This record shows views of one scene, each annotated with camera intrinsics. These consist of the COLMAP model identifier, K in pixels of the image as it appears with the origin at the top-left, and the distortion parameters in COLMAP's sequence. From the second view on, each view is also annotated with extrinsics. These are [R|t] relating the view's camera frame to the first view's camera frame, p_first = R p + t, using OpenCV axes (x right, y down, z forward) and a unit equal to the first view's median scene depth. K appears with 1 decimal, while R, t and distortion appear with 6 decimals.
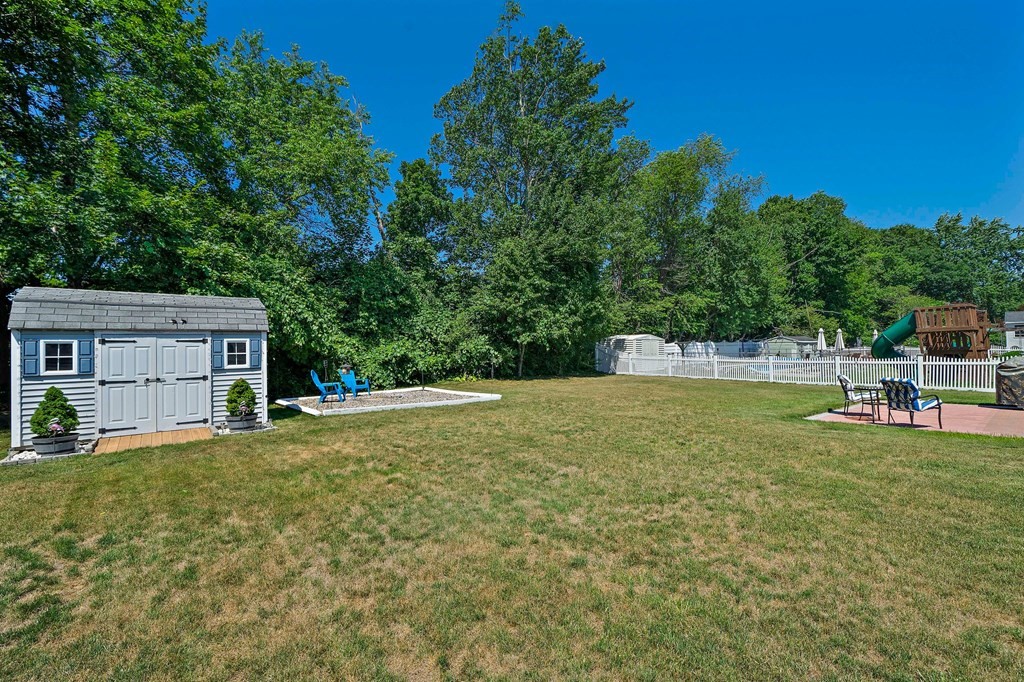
lens RADIAL K [[453.7, 0, 518.5], [0, 453.7, 338.5], [0, 0, 1]] dist [0.000464, 0.000123]
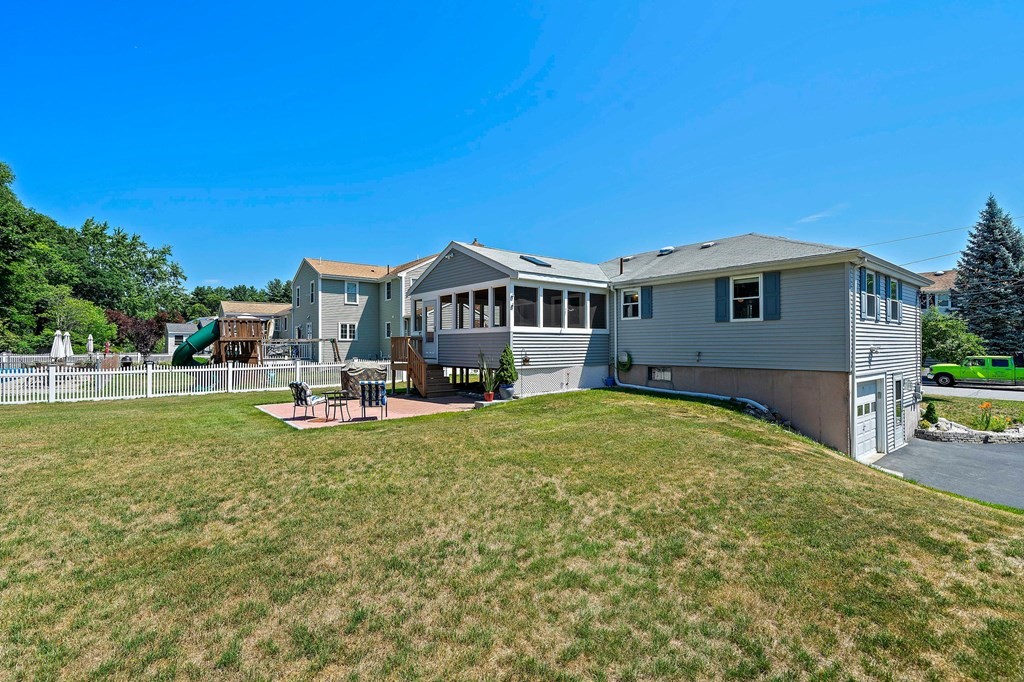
lens RADIAL K [[453.7, 0, 522.7], [0, 453.7, 344.7], [0, 0, 1]] dist [0.000464, 0.000123]
pose [[0.015394, 0.021024, 0.999660, -0.172967], [-0.021289, 0.999559, -0.020694, 0.002250], [-0.999655, -0.020963, 0.015834, 0.251299]]
